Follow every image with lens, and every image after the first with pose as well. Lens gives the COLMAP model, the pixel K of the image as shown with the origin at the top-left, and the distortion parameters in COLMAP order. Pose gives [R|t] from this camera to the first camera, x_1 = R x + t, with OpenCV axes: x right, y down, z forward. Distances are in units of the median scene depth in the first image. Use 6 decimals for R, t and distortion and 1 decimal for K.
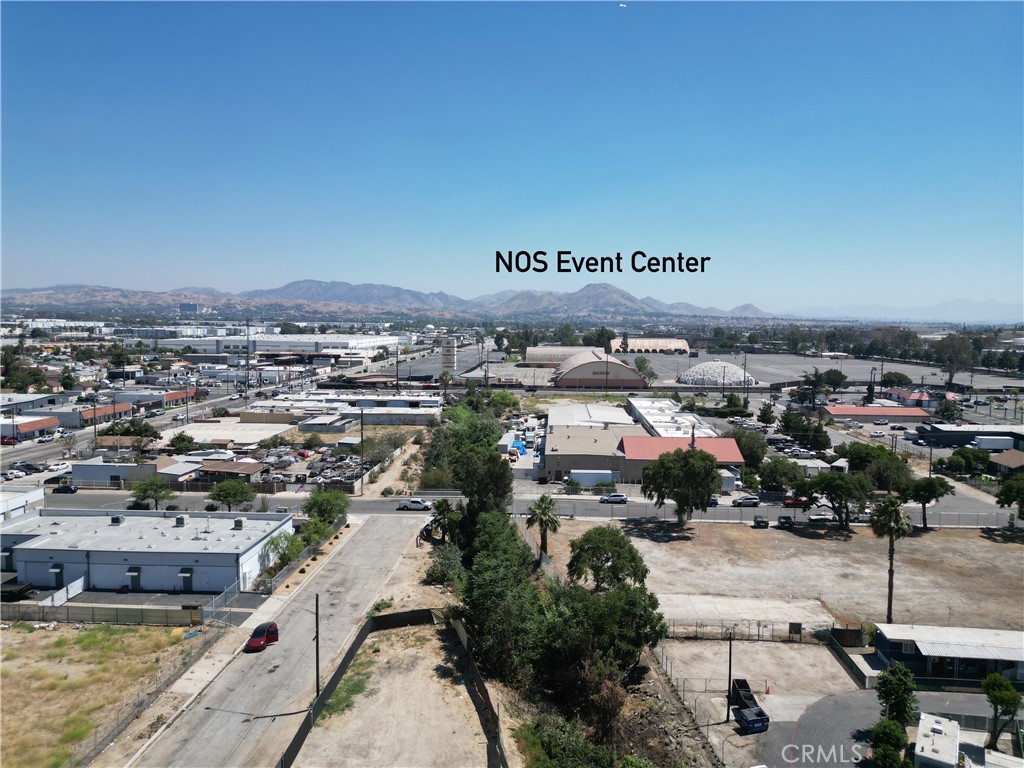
lens RADIAL K [[719.8, 0, 514.8], [0, 719.8, 383.5], [0, 0, 1]] dist [0.073865, -0.073660]
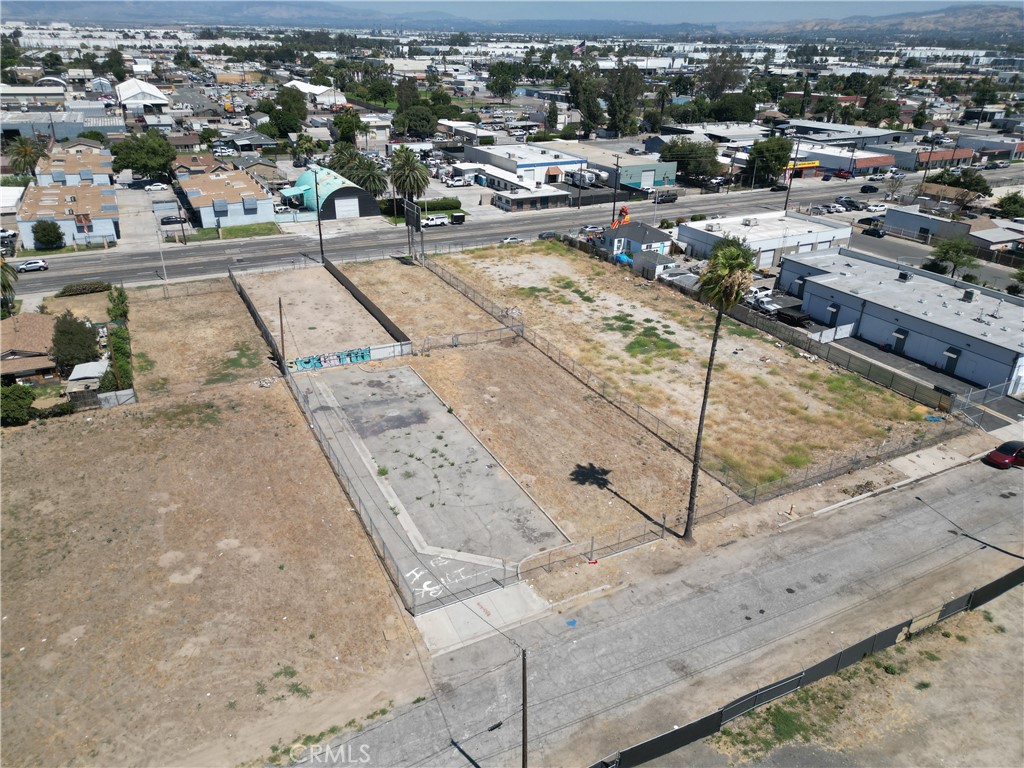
lens RADIAL K [[719.8, 0, 514.8], [0, 719.8, 383.5], [0, 0, 1]] dist [0.073865, -0.073660]
pose [[0.506047, 0.366784, -0.780631, 0.000287], [-0.083872, 0.921711, 0.378701, -0.003473], [0.858418, -0.126168, 0.497192, 0.040887]]
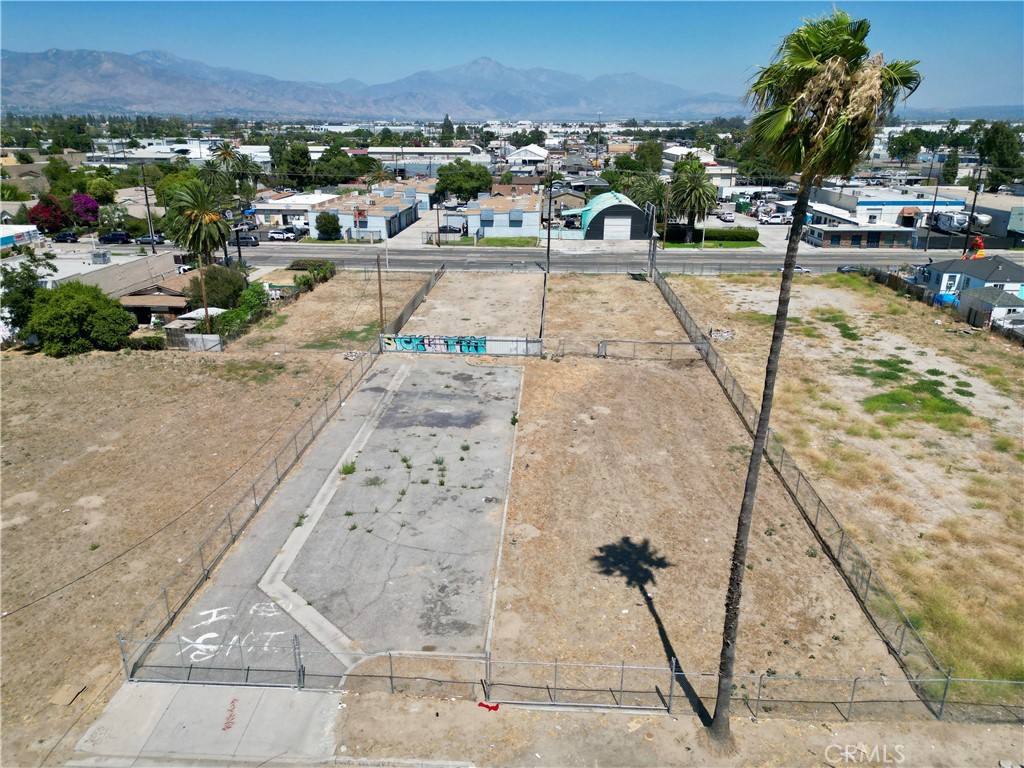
lens RADIAL K [[719.8, 0, 514.8], [0, 719.8, 383.5], [0, 0, 1]] dist [0.073865, -0.073660]
pose [[0.003873, 0.322278, -0.946637, -0.078891], [-0.088512, 0.943039, 0.320691, 0.073412], [0.996068, 0.082547, 0.032177, 0.222055]]
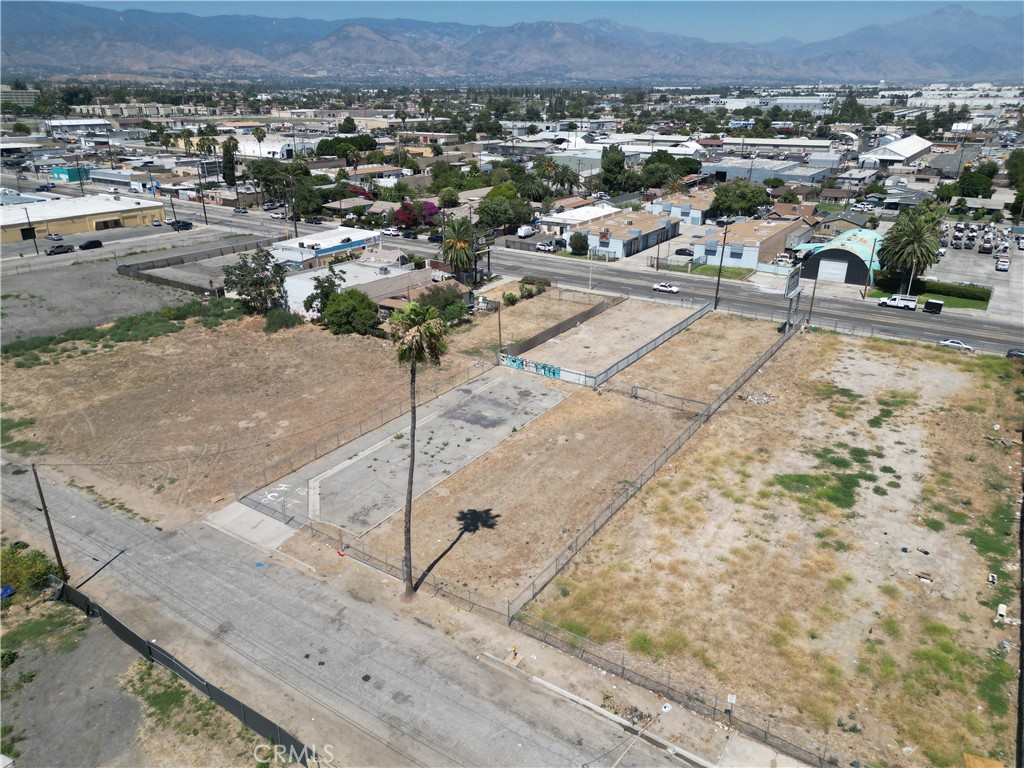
lens RADIAL K [[719.8, 0, 514.8], [0, 719.8, 383.5], [0, 0, 1]] dist [0.073865, -0.073660]
pose [[-0.500966, 0.313043, -0.806869, 0.013124], [-0.083922, 0.910329, 0.405288, -0.038464], [0.861389, 0.270750, -0.429772, 0.437897]]
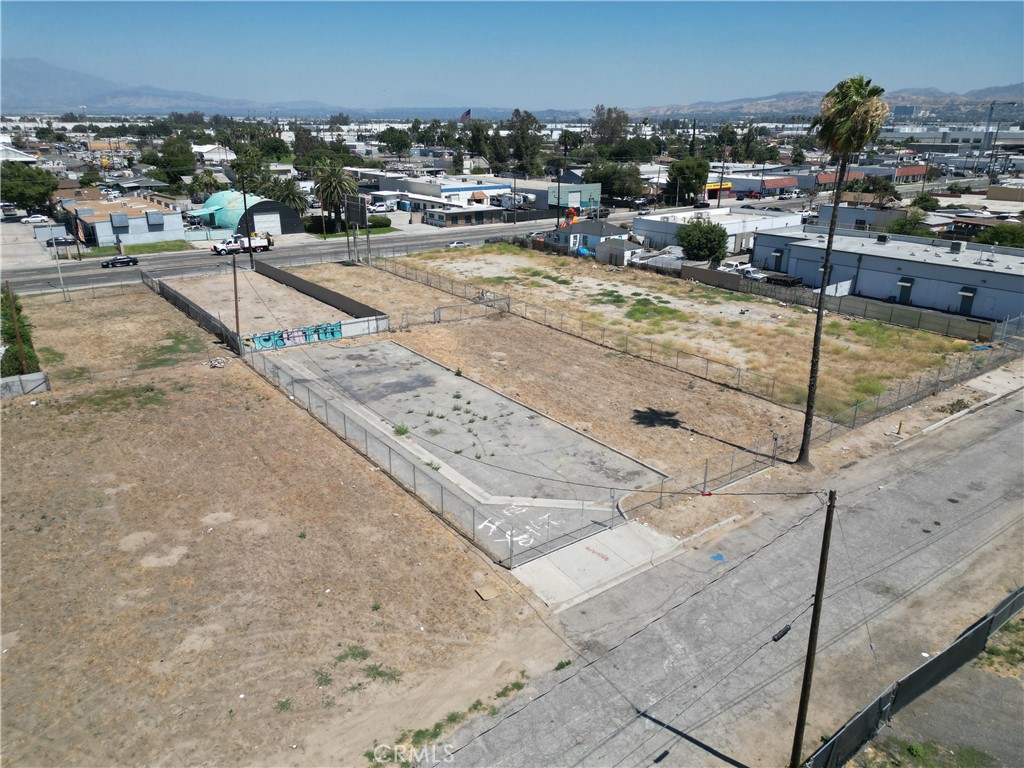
lens RADIAL K [[719.8, 0, 514.8], [0, 719.8, 383.5], [0, 0, 1]] dist [0.073865, -0.073660]
pose [[0.637069, 0.248702, -0.729582, -0.074789], [-0.060291, 0.959696, 0.274499, 0.089586], [0.768445, -0.130888, 0.626387, 0.014808]]
